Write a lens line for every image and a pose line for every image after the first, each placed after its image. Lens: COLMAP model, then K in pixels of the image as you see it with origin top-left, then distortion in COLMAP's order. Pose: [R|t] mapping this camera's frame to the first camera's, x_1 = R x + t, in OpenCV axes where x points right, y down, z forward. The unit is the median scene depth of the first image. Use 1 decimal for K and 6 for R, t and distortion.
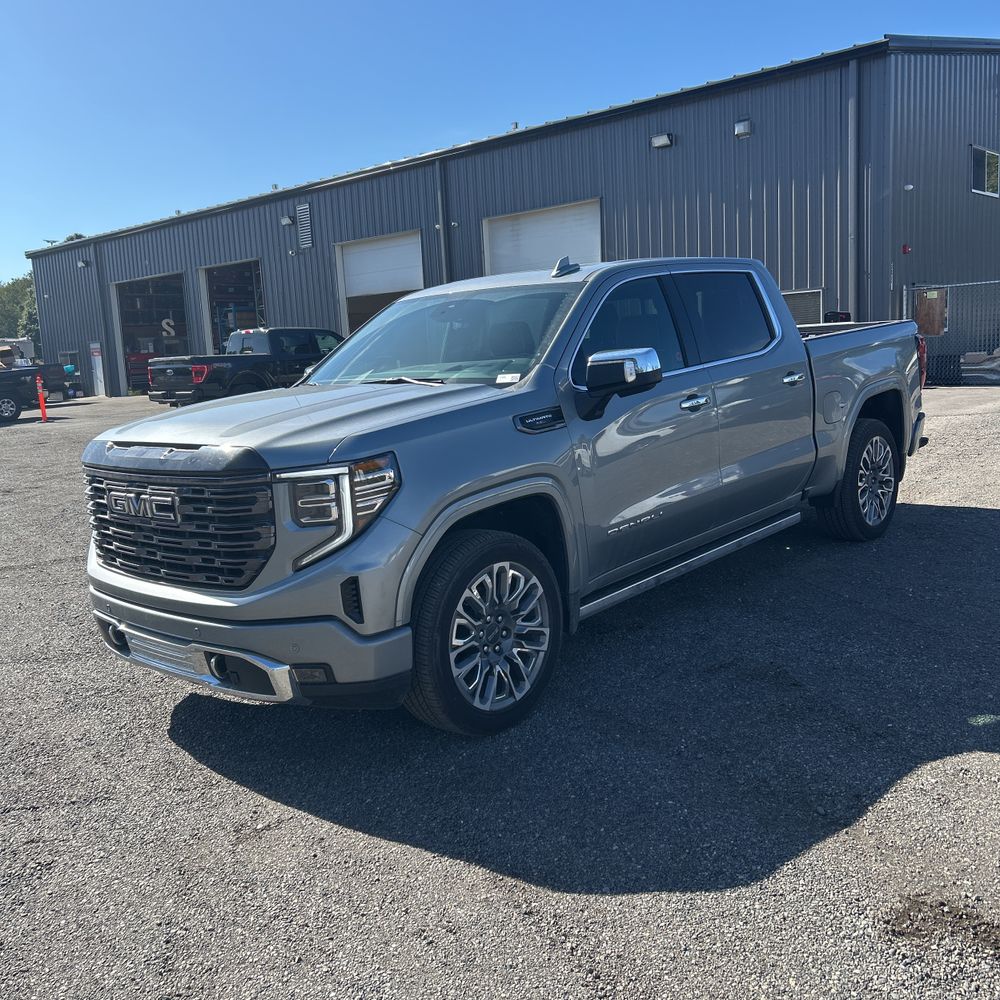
lens RADIAL K [[1015.7, 0, 494.8], [0, 1015.7, 506.2], [0, 0, 1]] dist [0.029325, -0.021591]
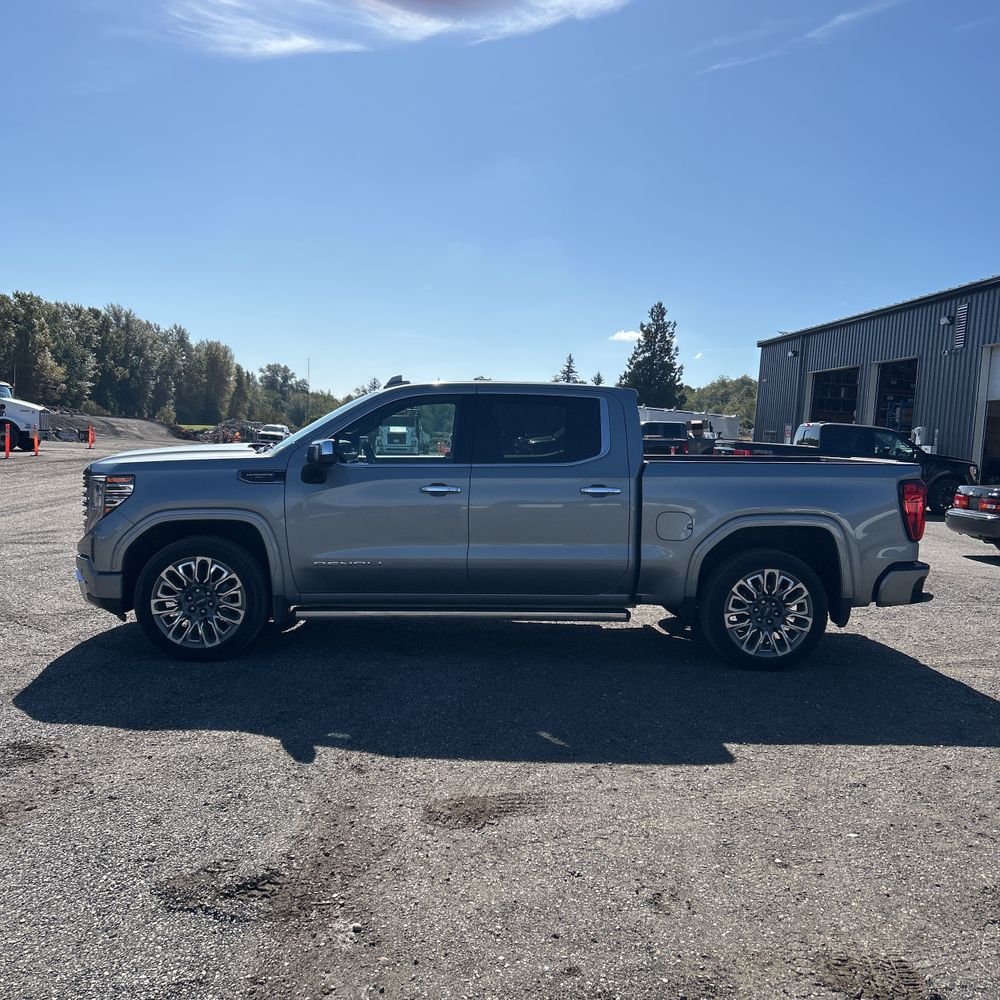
lens RADIAL K [[1023.4, 0, 487.3], [0, 1023.4, 479.5], [0, 0, 1]] dist [0.026944, -0.007280]
pose [[0.706042, 0.133121, -0.695546, 0.329002], [-0.207436, 0.977969, -0.023392, -0.027443], [0.677108, 0.160797, 0.718101, 0.026752]]
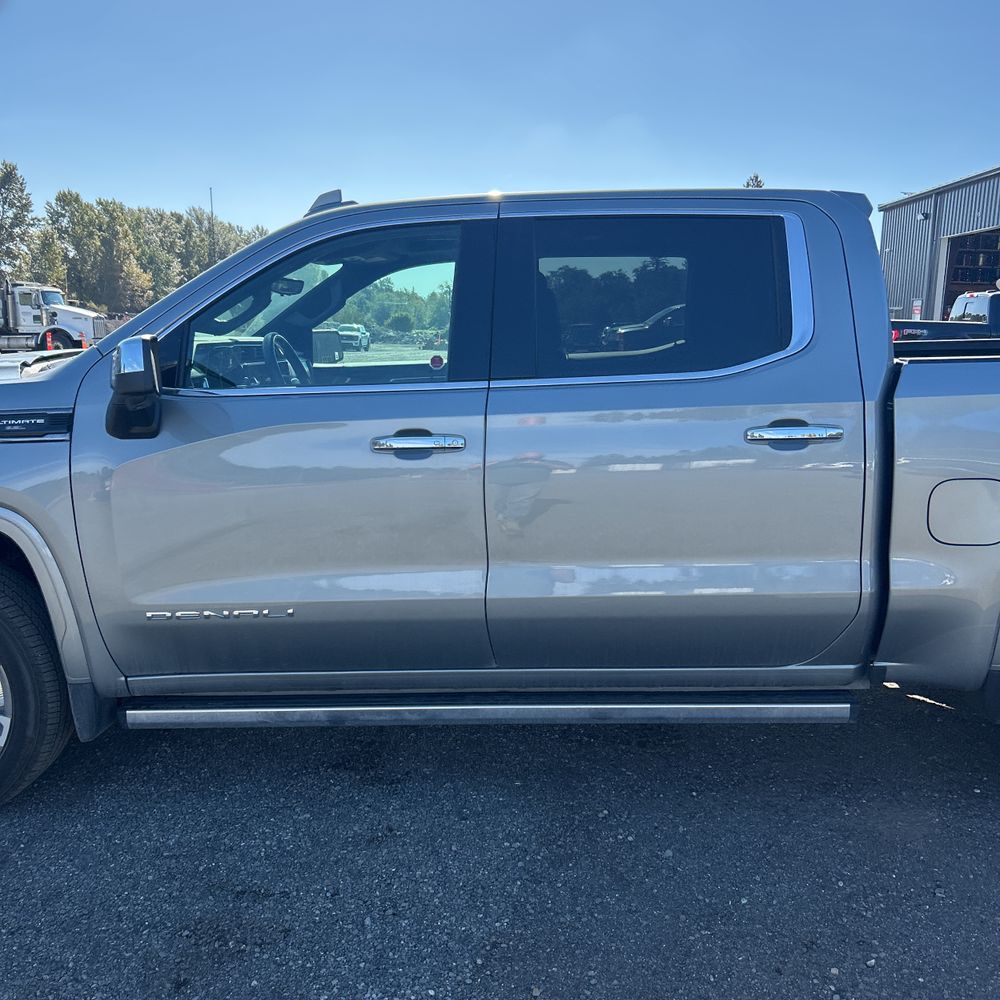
lens RADIAL K [[1015.7, 0, 494.8], [0, 1015.7, 506.2], [0, 0, 1]] dist [0.029325, -0.021591]
pose [[0.653279, 0.205946, -0.728569, 0.184222], [-0.175415, 0.977281, 0.118961, -0.040628], [0.736516, 0.050087, 0.674563, 0.185331]]
